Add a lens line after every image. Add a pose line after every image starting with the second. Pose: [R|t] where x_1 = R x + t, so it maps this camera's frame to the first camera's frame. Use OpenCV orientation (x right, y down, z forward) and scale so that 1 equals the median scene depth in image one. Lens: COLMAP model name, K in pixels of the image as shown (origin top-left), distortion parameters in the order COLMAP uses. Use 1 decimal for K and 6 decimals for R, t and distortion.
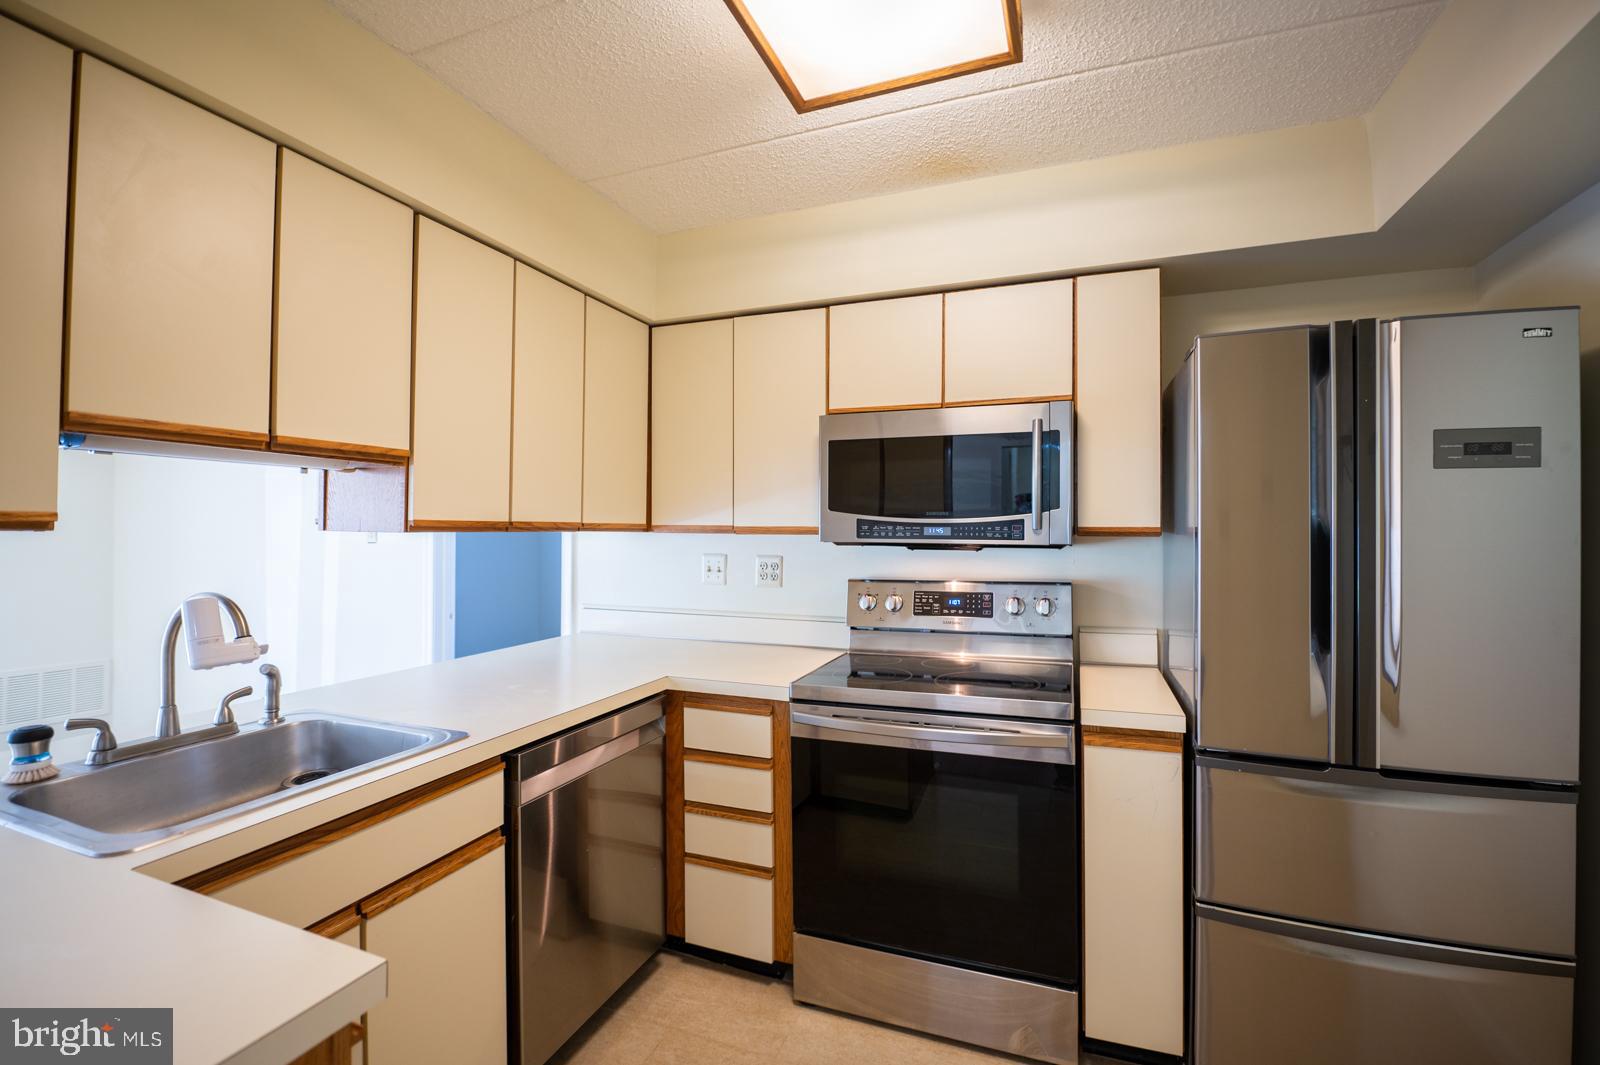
lens RADIAL K [[684.7, 0, 801.2], [0, 684.7, 523.5], [0, 0, 1]] dist [-0.013586, -0.001745]
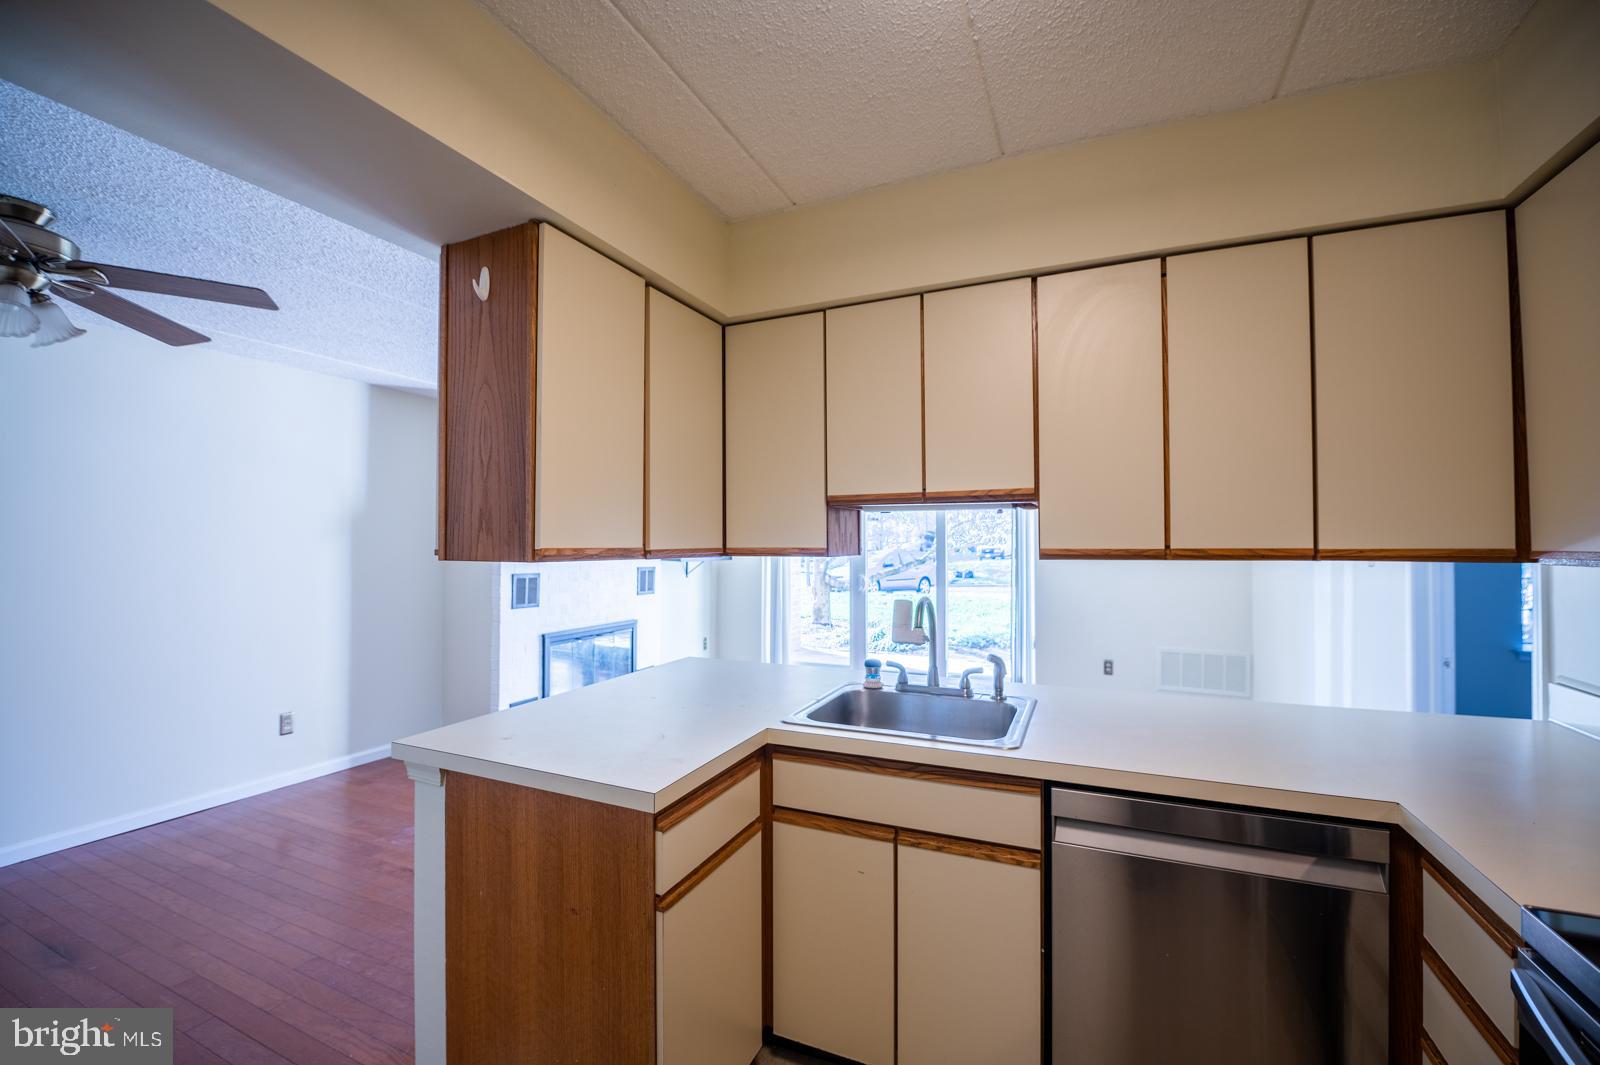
lens RADIAL K [[650.8, 0, 817.4], [0, 650.8, 532.1], [0, 0, 1]] dist [-0.015540, -0.002706]
pose [[-0.040537, -0.021495, -0.998947, 0.432404], [0.012816, 0.999675, -0.022031, -0.011660], [0.999096, -0.013696, -0.040248, 0.562741]]
